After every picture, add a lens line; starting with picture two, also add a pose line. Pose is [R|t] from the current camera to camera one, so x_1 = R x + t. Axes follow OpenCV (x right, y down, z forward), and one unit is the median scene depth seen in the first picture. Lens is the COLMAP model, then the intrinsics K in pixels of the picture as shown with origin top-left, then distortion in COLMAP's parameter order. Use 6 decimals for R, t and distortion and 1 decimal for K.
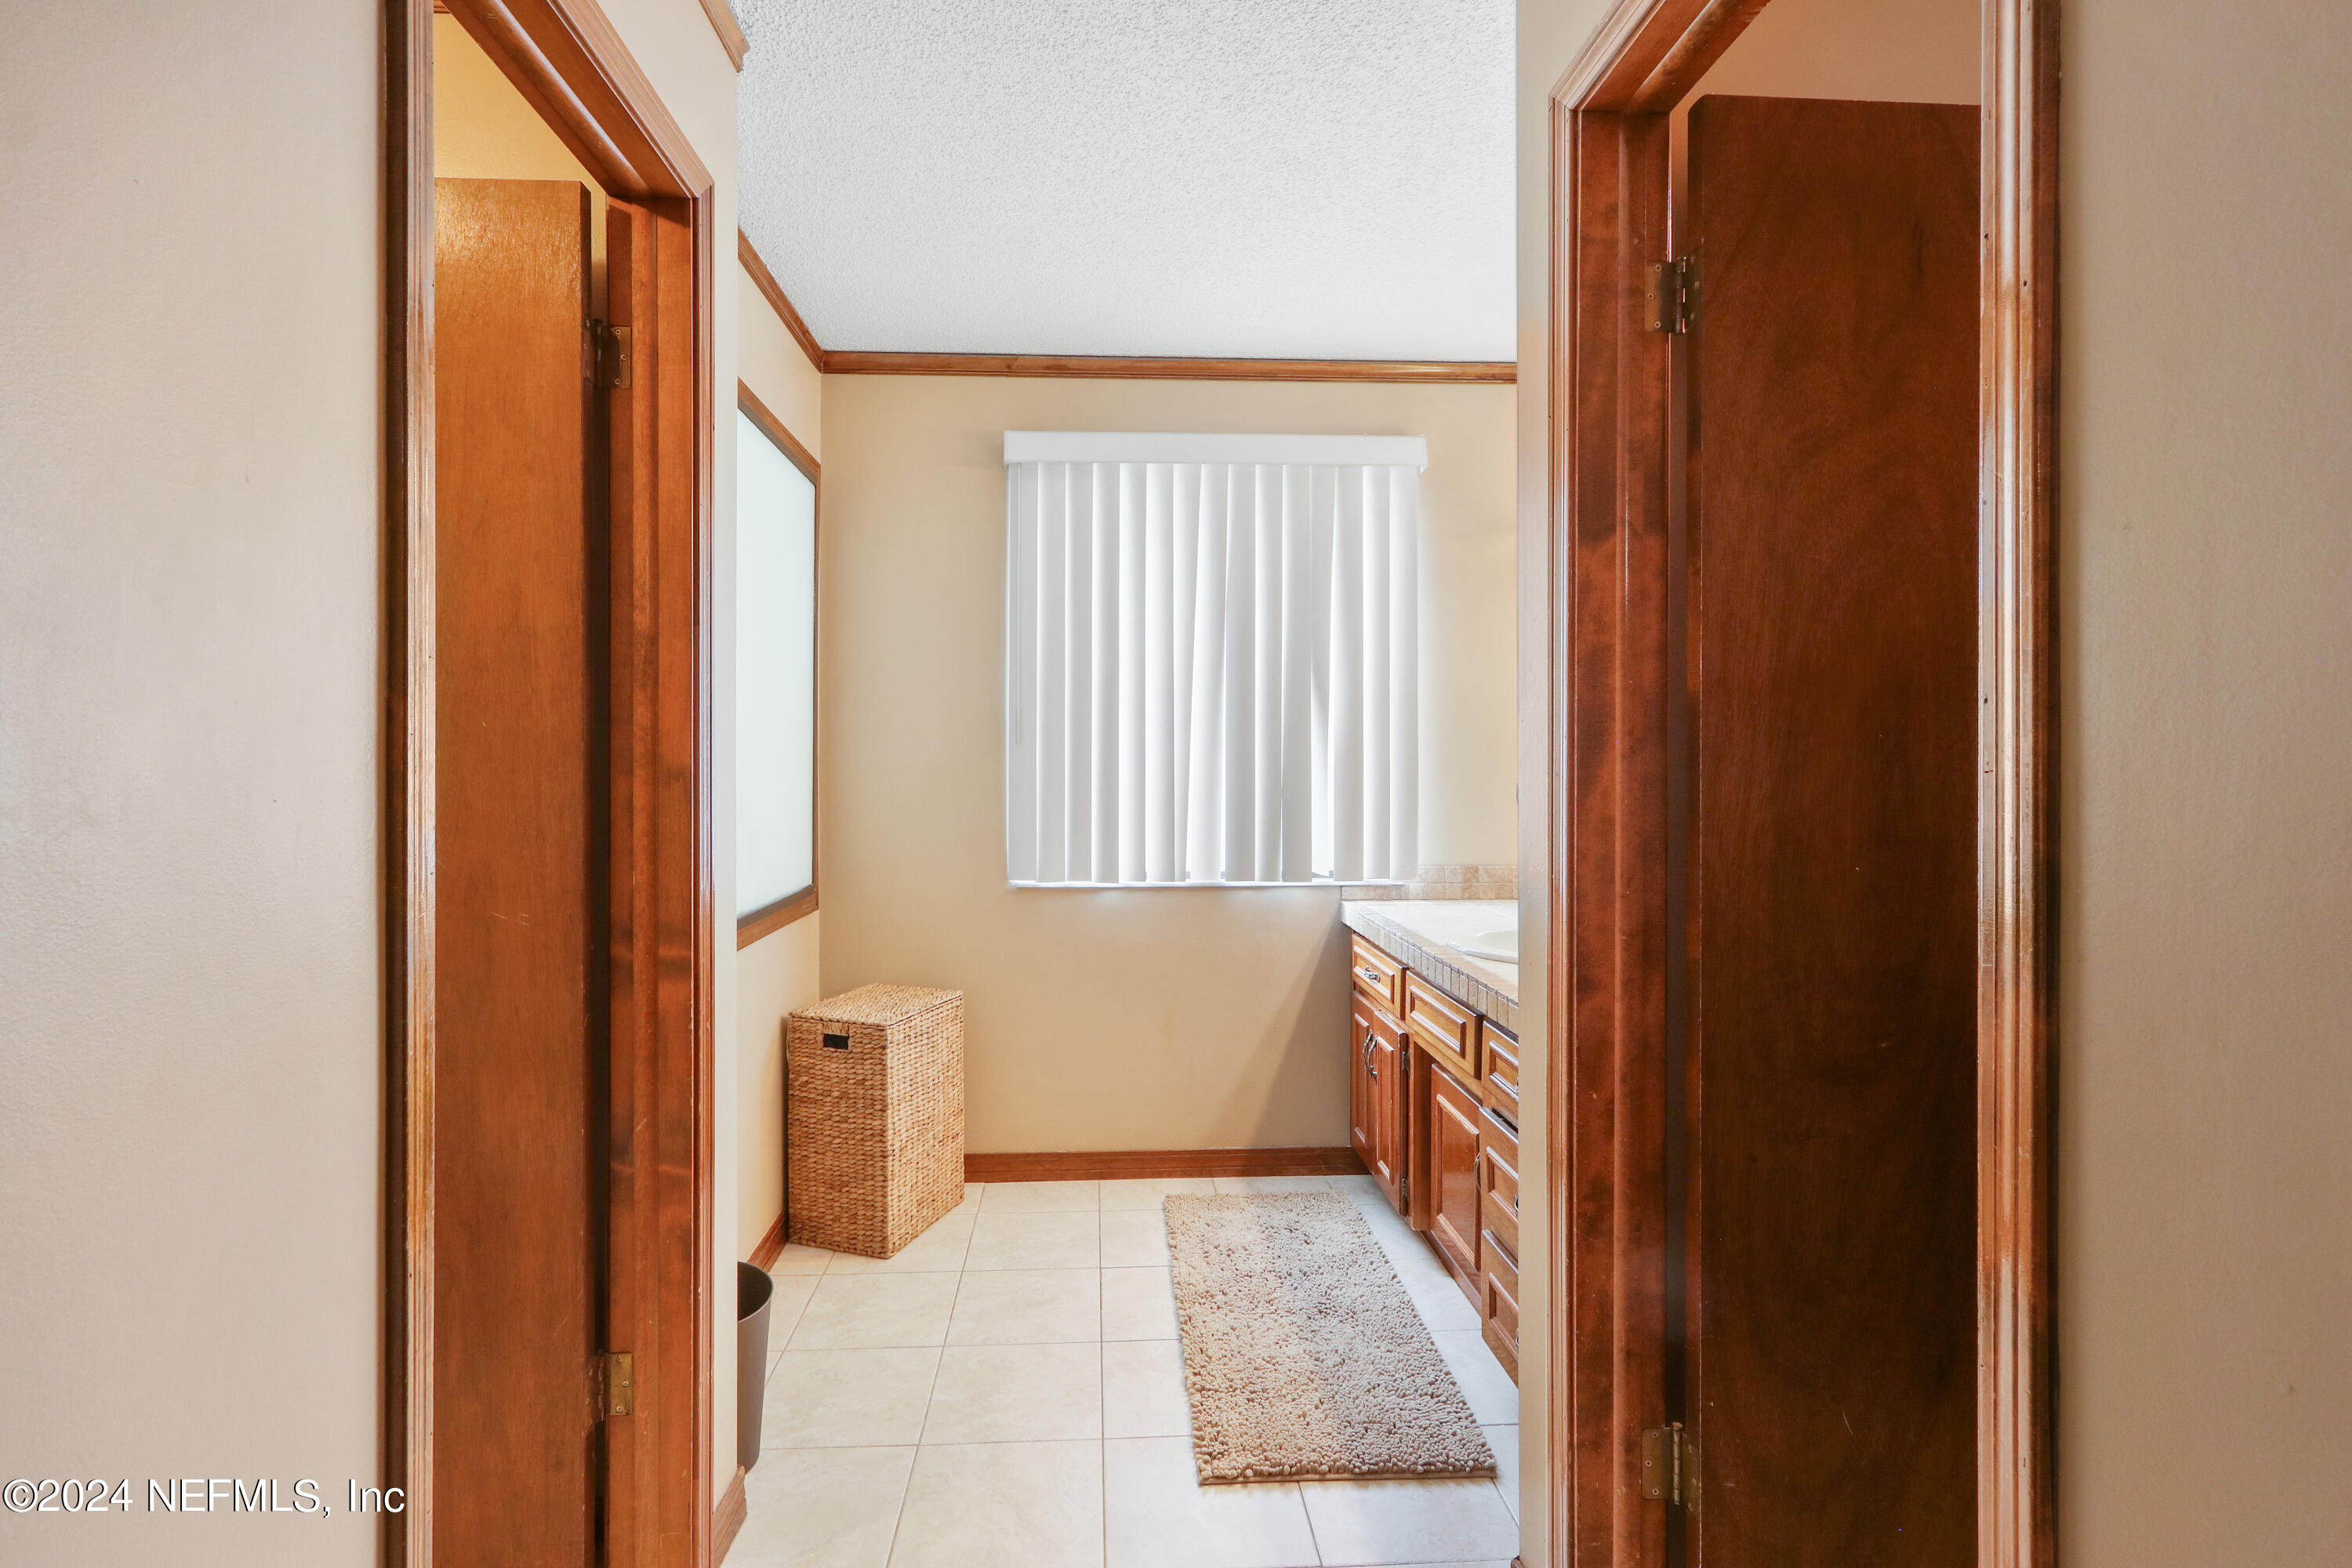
lens RADIAL K [[1109.4, 0, 1168.4], [0, 1109.4, 772.6], [0, 0, 1]] dist [-0.011718, 0.004328]
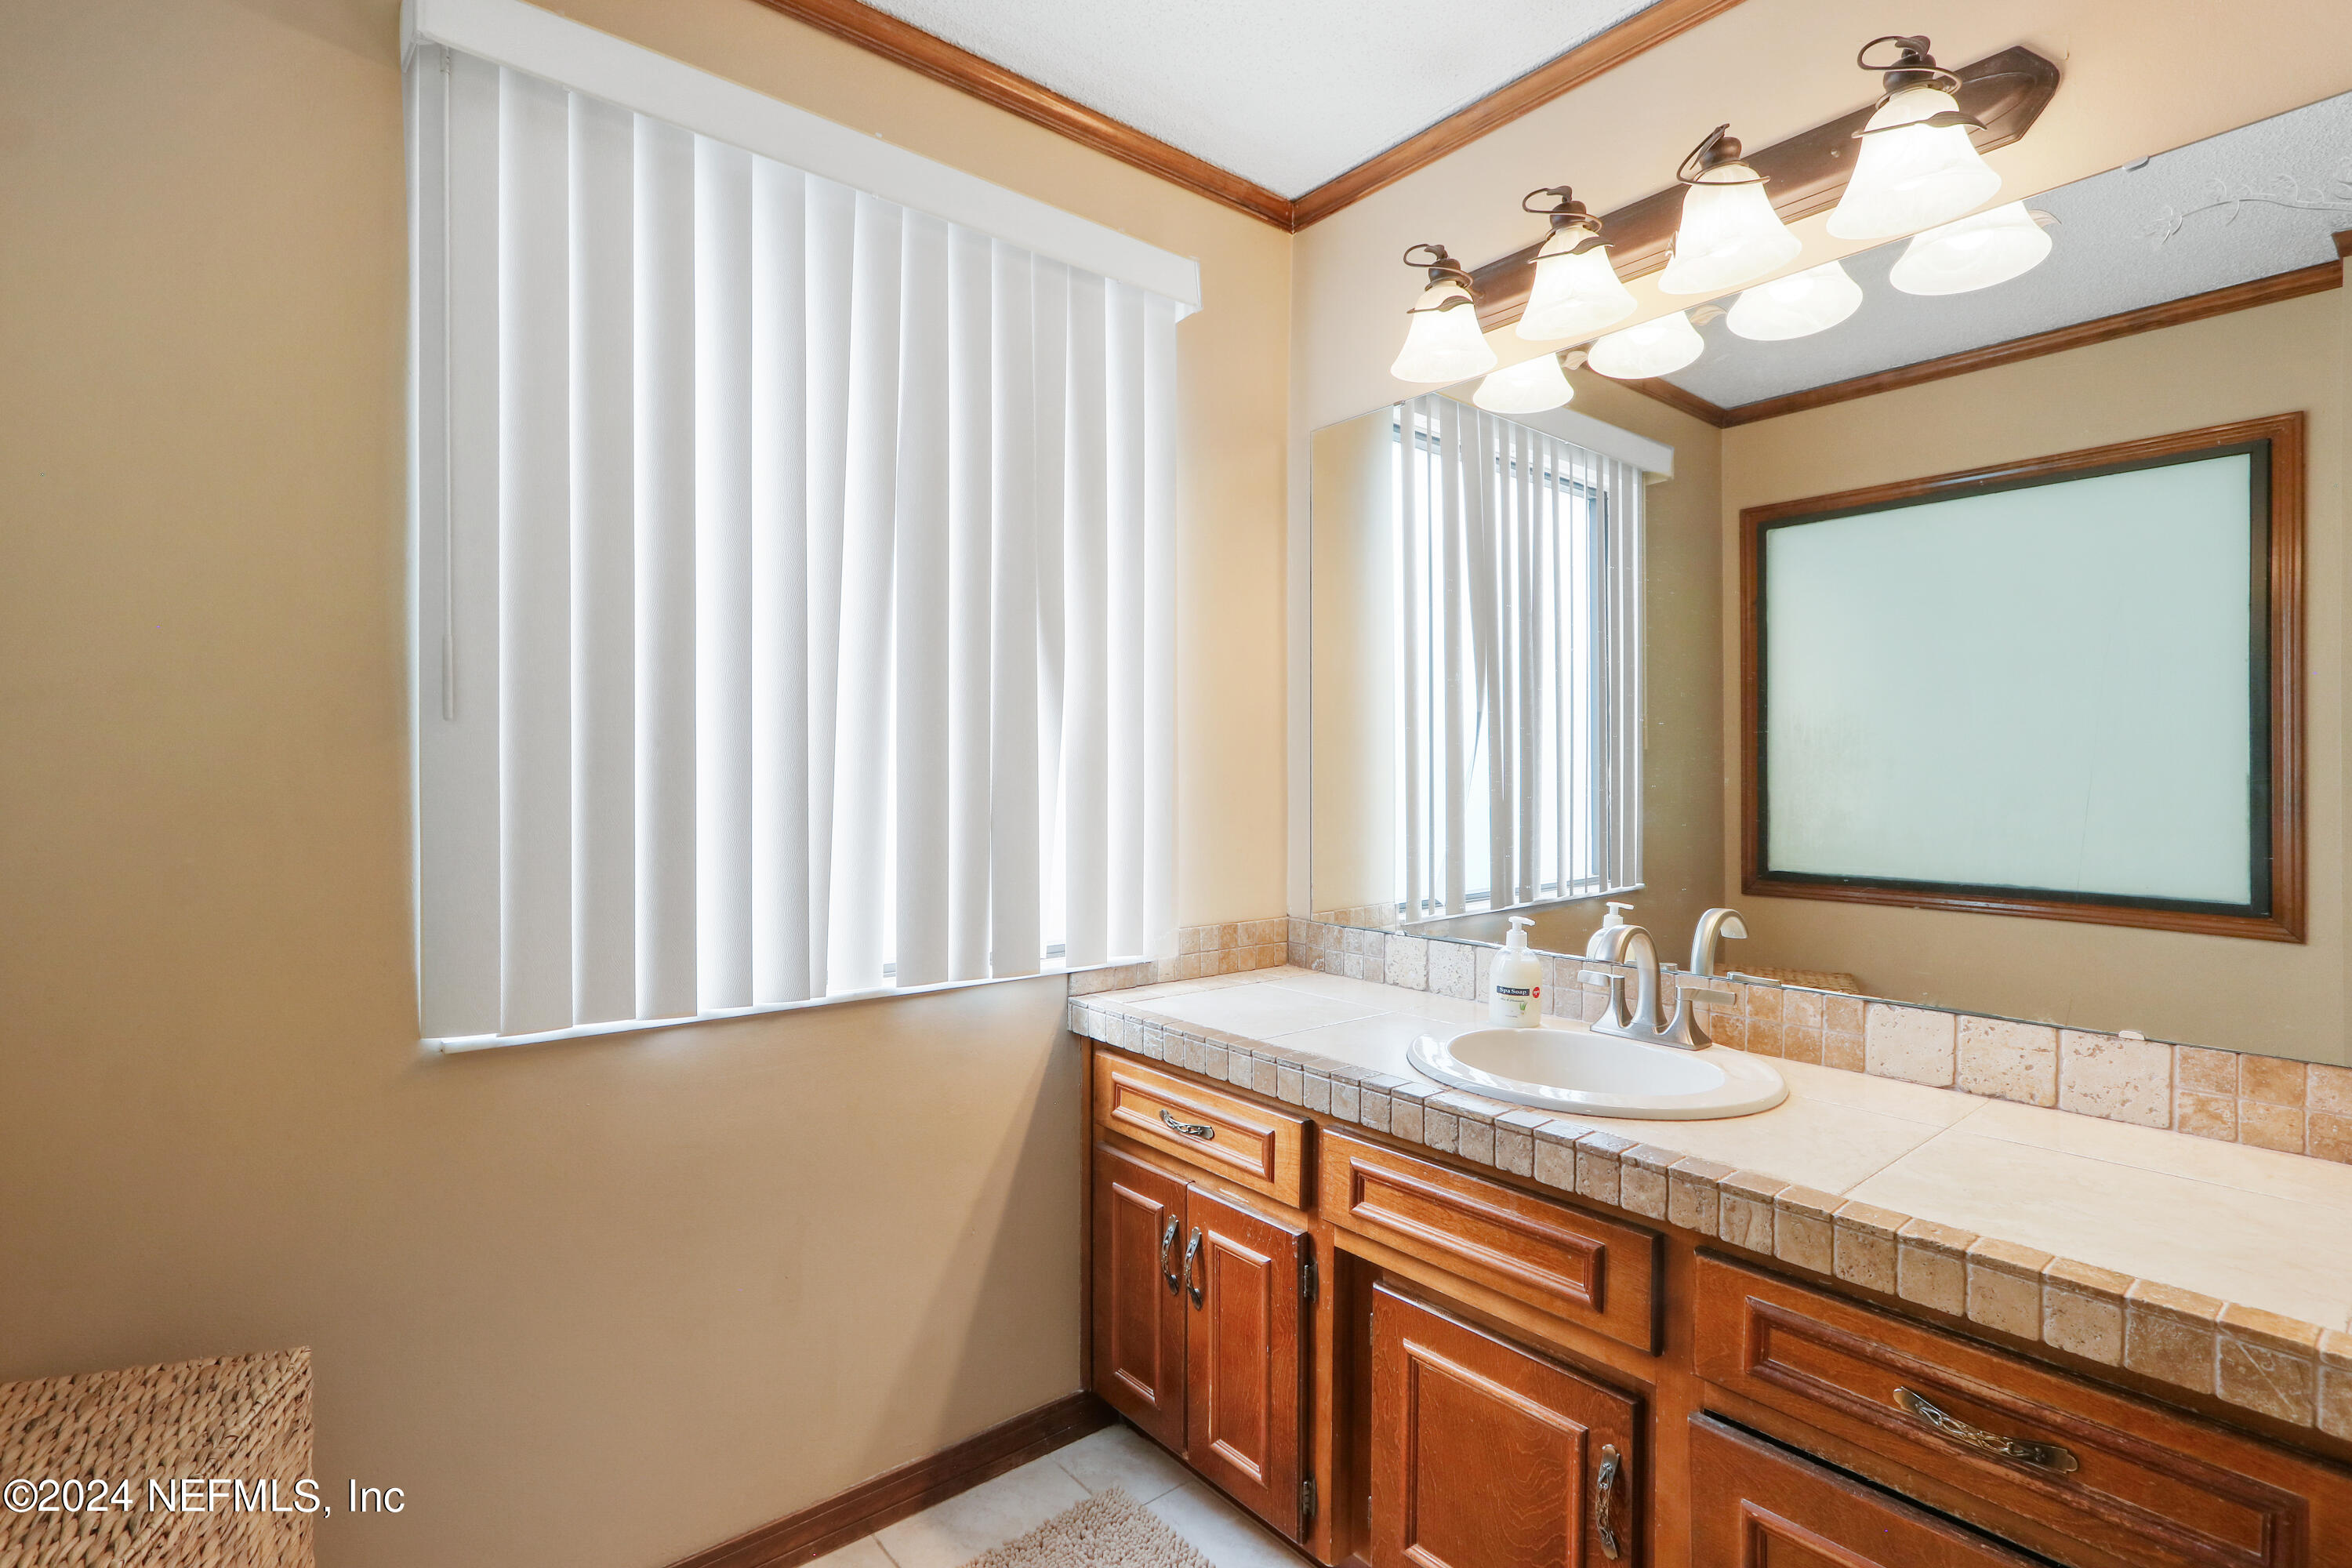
lens RADIAL K [[1109.4, 0, 1185.2], [0, 1109.4, 801.9], [0, 0, 1]] dist [-0.011718, 0.004328]
pose [[0.816346, -0.007948, 0.577509, -0.146517], [0.000000, 0.999905, 0.013760, 0.000696], [-0.577563, -0.011233, 0.816269, 0.480598]]
